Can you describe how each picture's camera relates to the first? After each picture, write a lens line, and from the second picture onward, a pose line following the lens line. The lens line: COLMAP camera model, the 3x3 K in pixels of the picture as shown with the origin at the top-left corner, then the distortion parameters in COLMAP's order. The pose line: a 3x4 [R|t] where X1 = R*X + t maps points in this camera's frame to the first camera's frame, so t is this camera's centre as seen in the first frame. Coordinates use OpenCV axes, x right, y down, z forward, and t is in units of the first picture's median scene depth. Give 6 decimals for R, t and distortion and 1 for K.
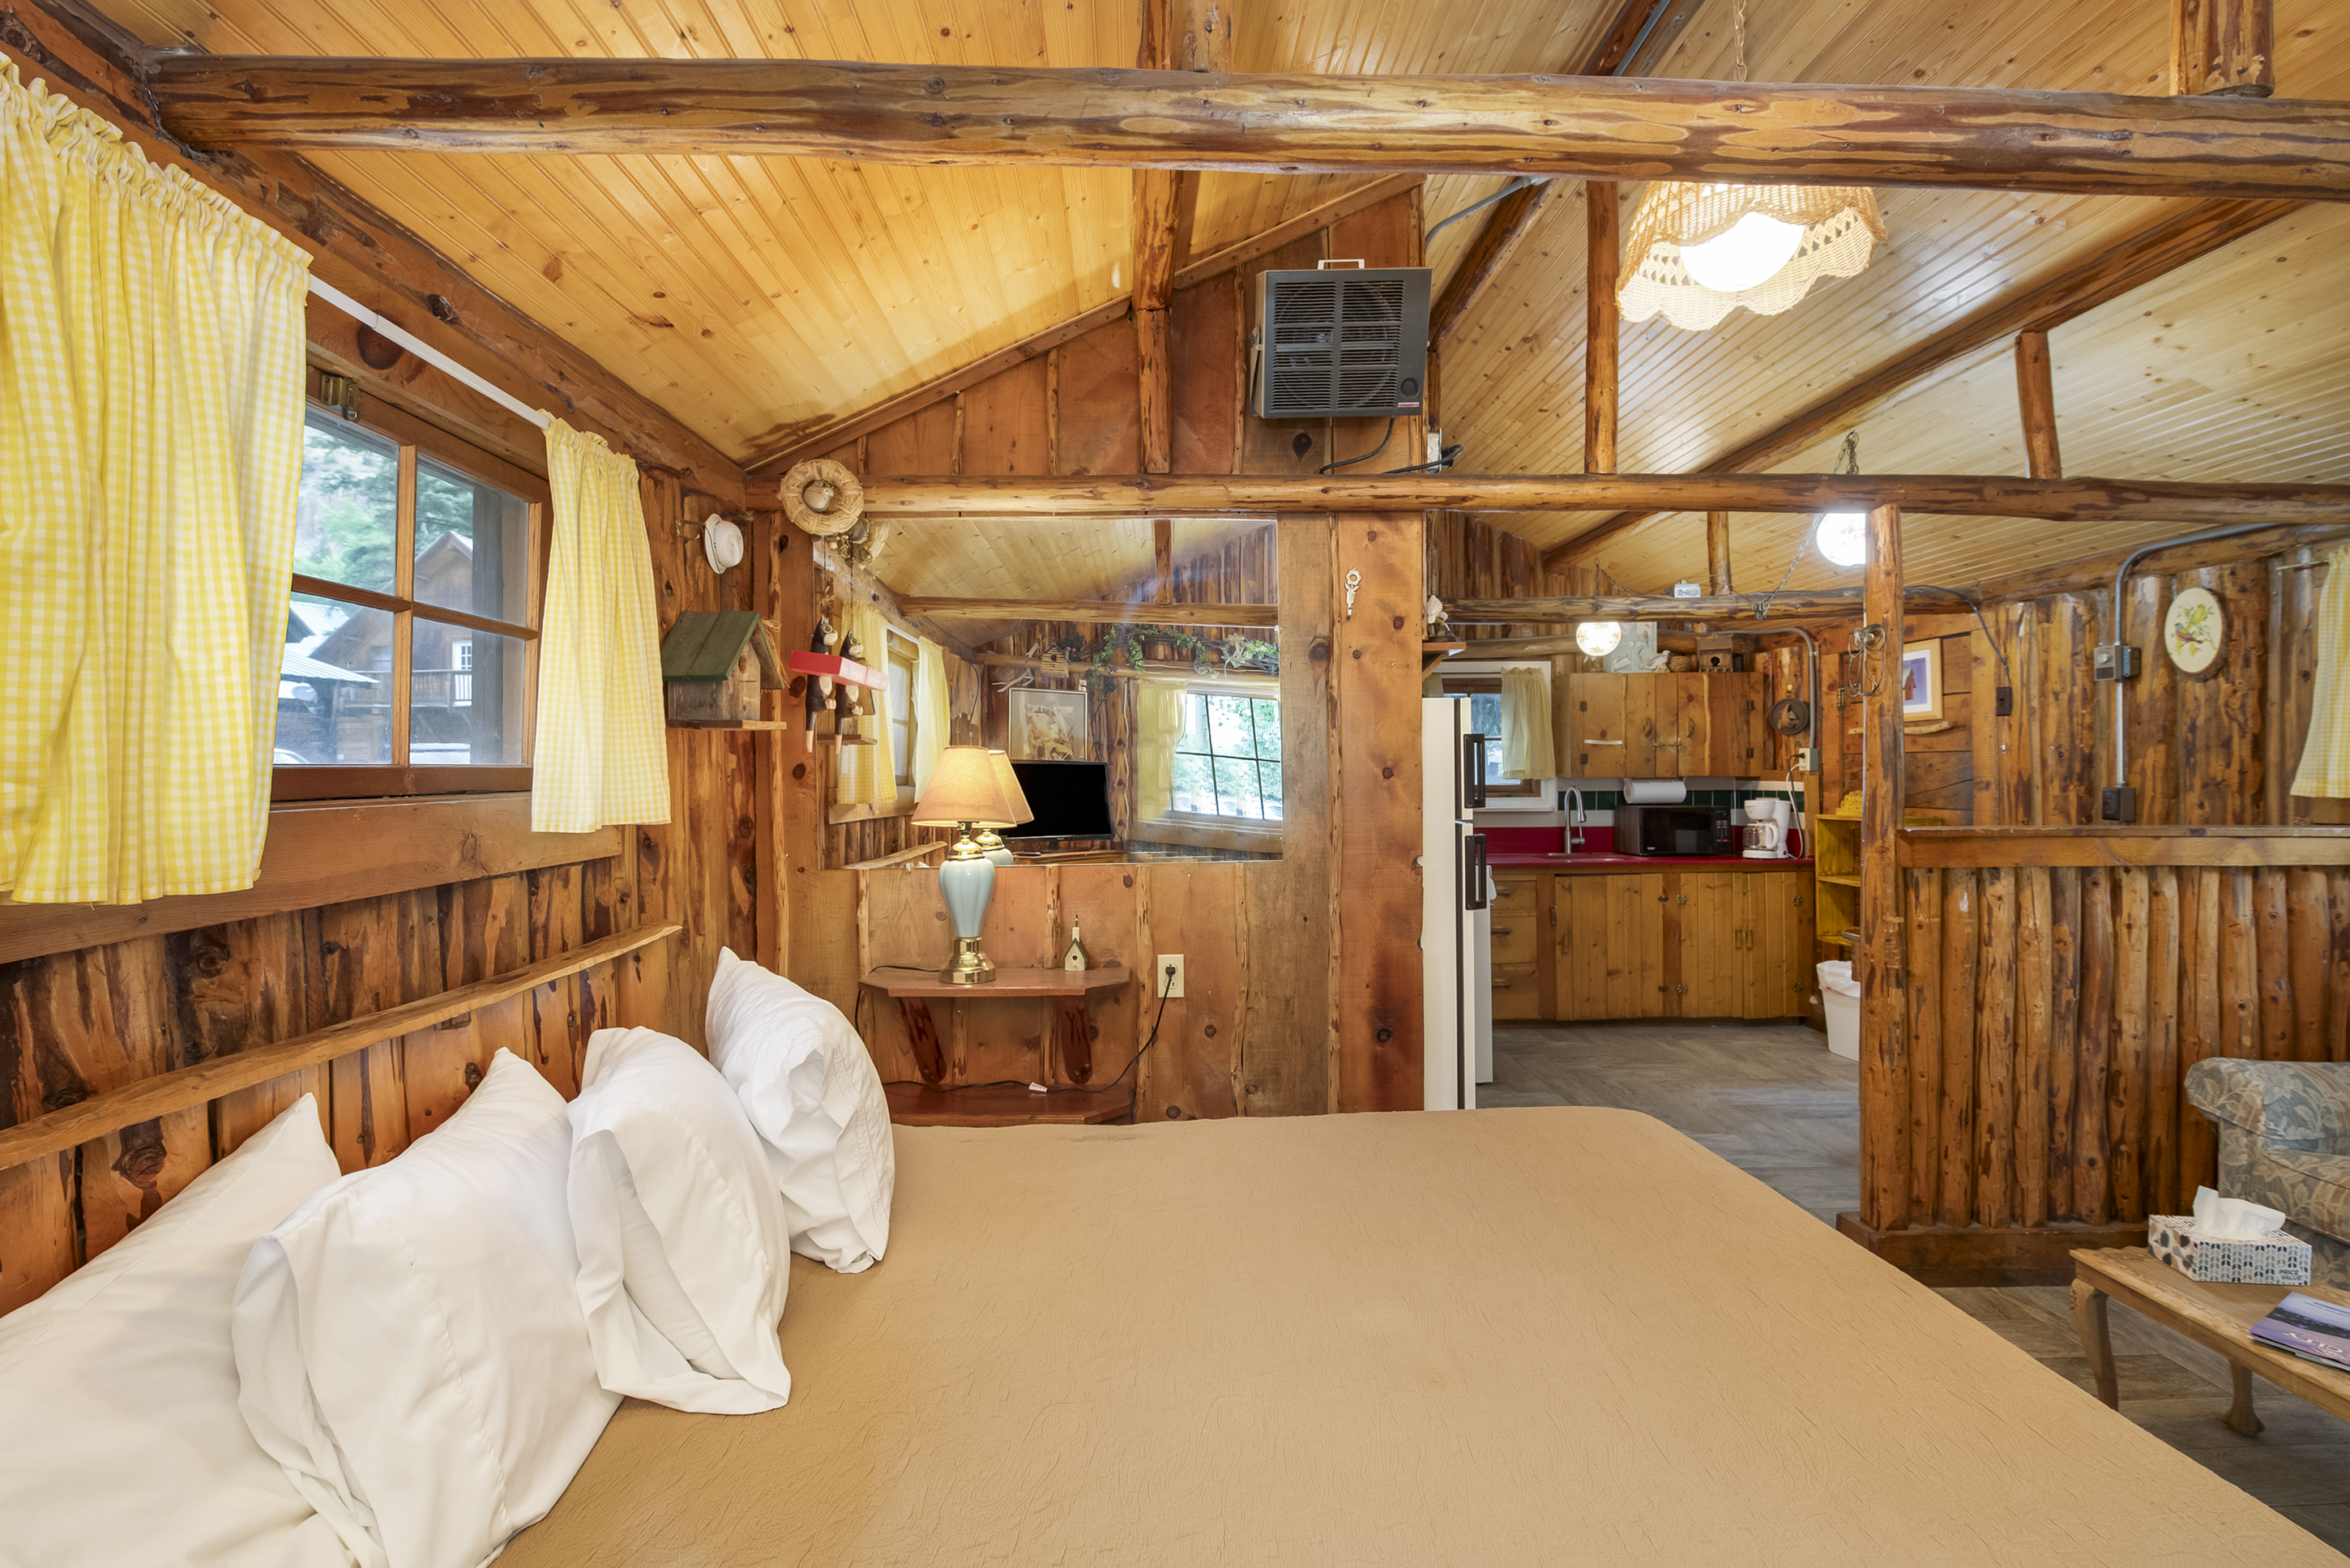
lens RADIAL K [[932.8, 0, 1200.9], [0, 932.8, 784.0], [0, 0, 1]] dist [-0.001608, -0.000352]
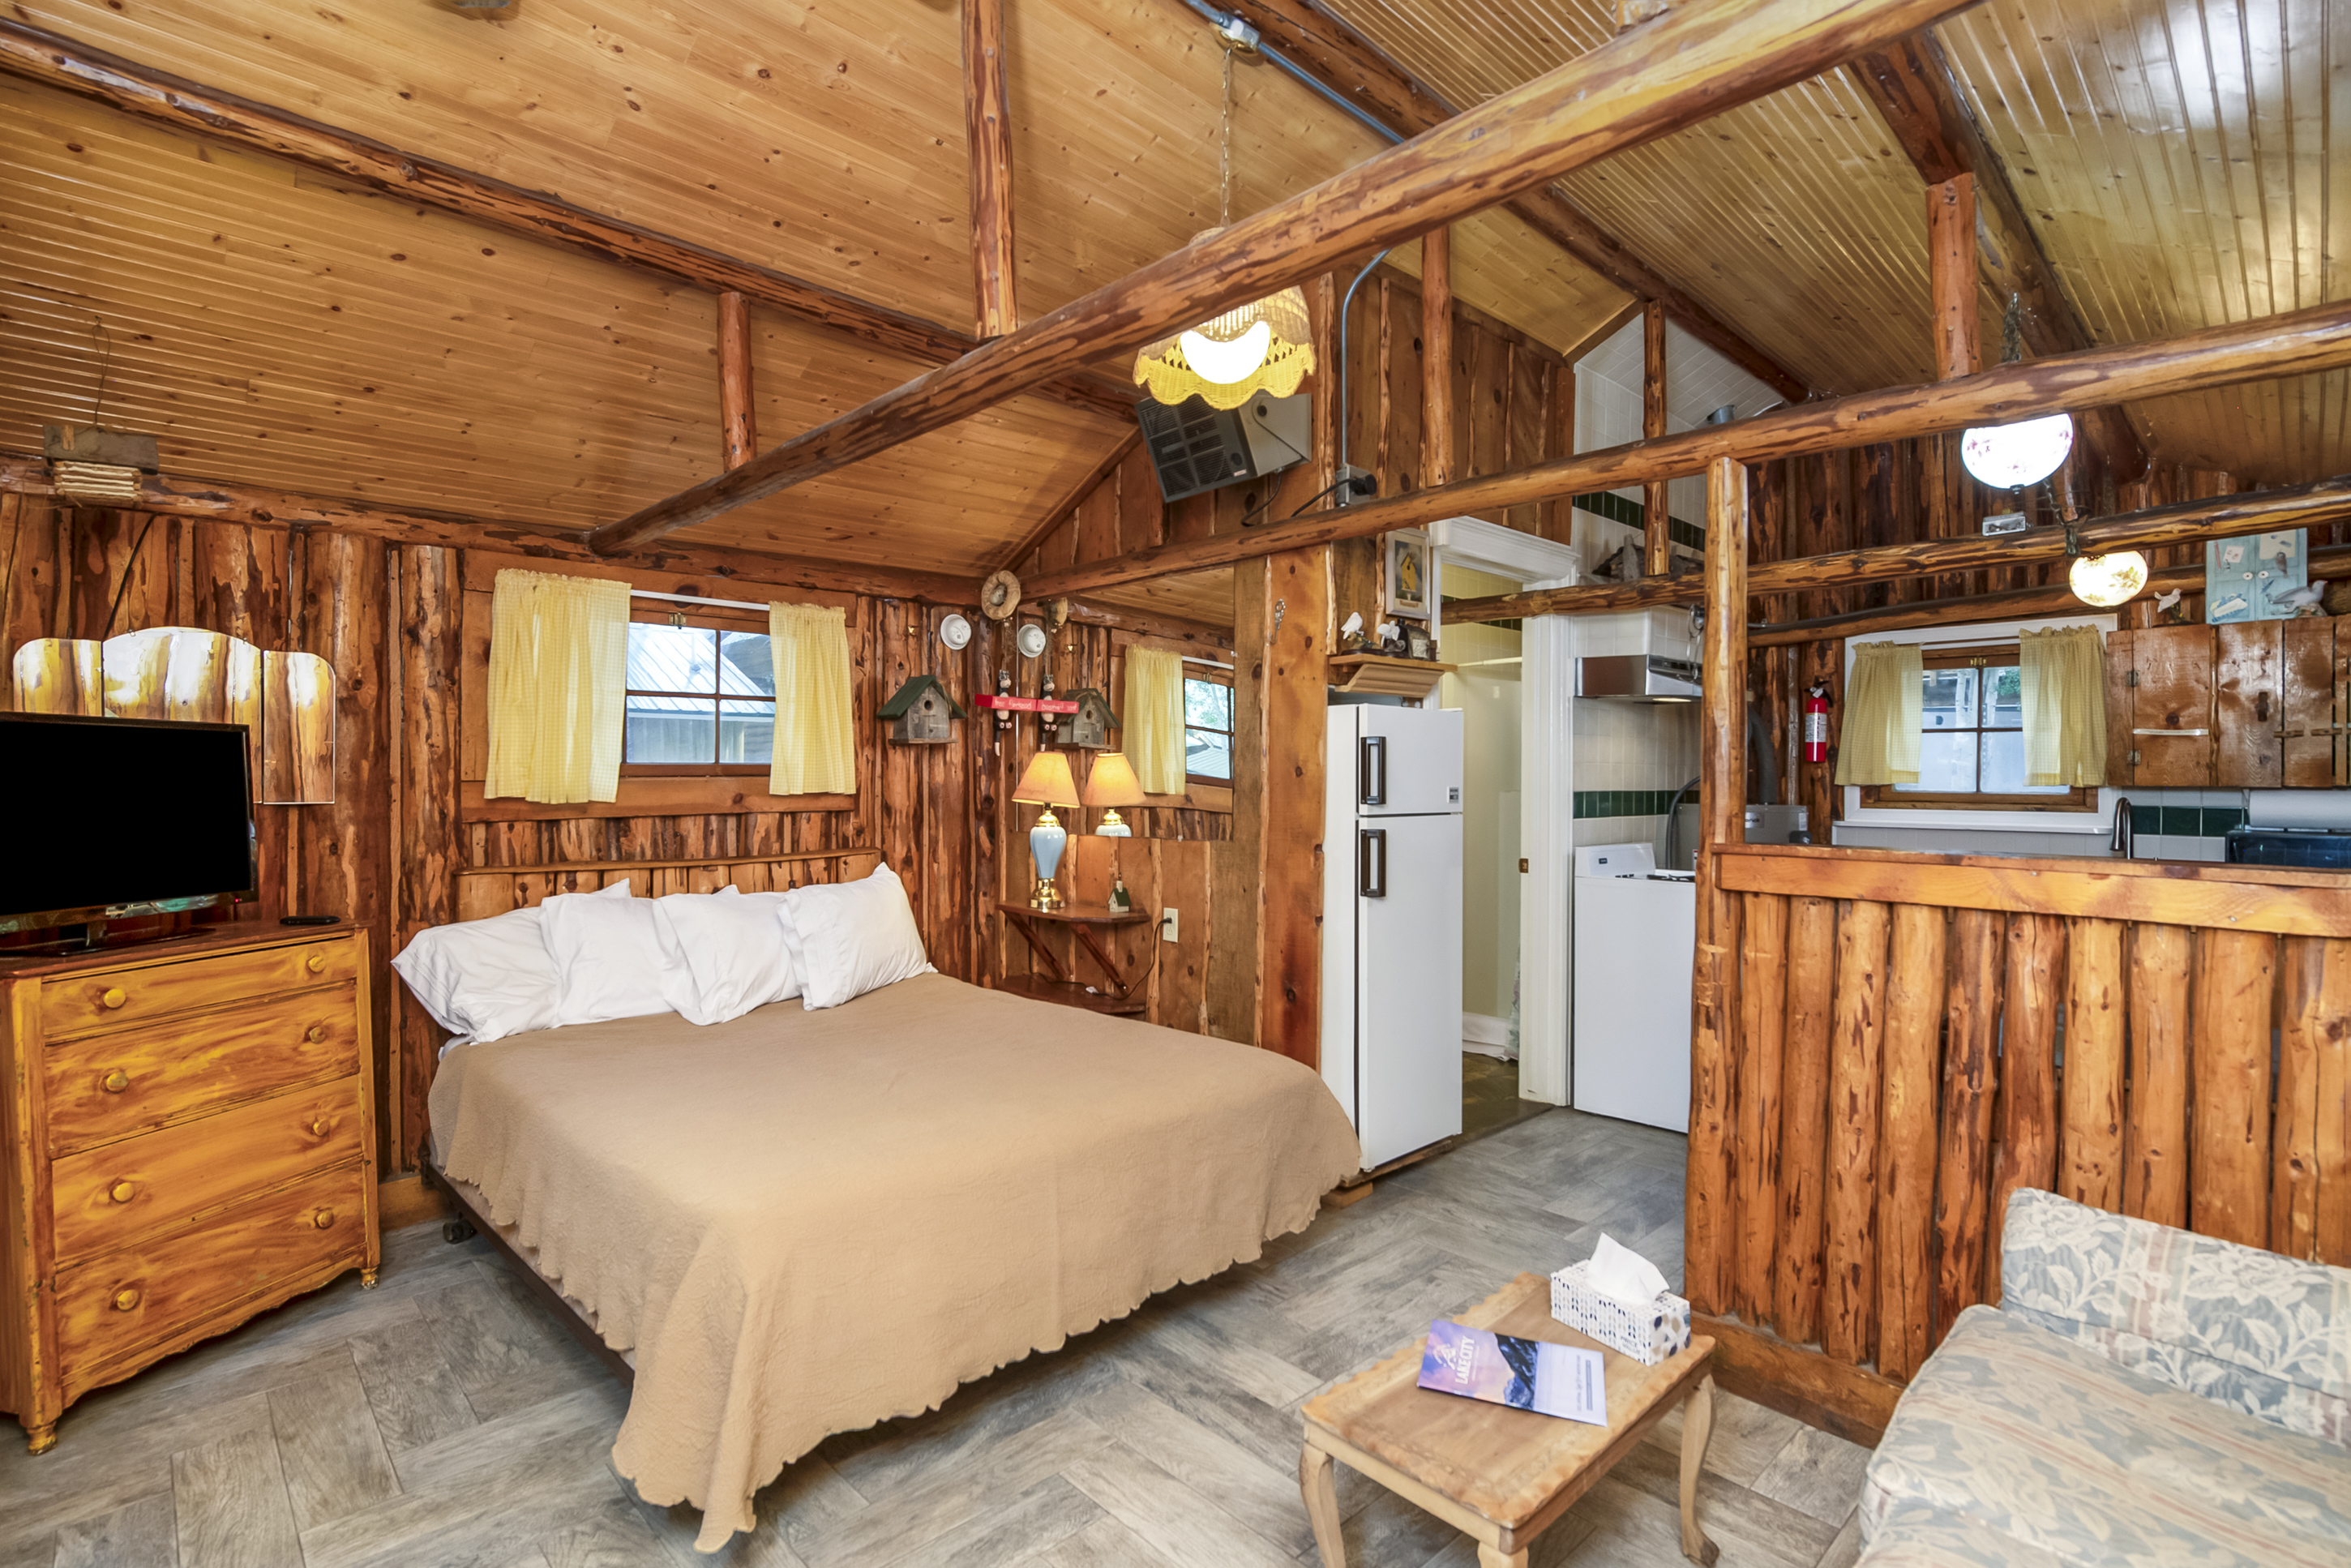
lens RADIAL K [[1133.8, 0, 1312.5], [0, 1133.8, 781.6], [0, 0, 1]] dist [-0.002132, -0.000096]
pose [[0.705716, 0.014334, -0.708350, 0.703368], [-0.017187, 0.999847, 0.003110, -0.002203], [0.708286, 0.009979, 0.705855, 0.007774]]
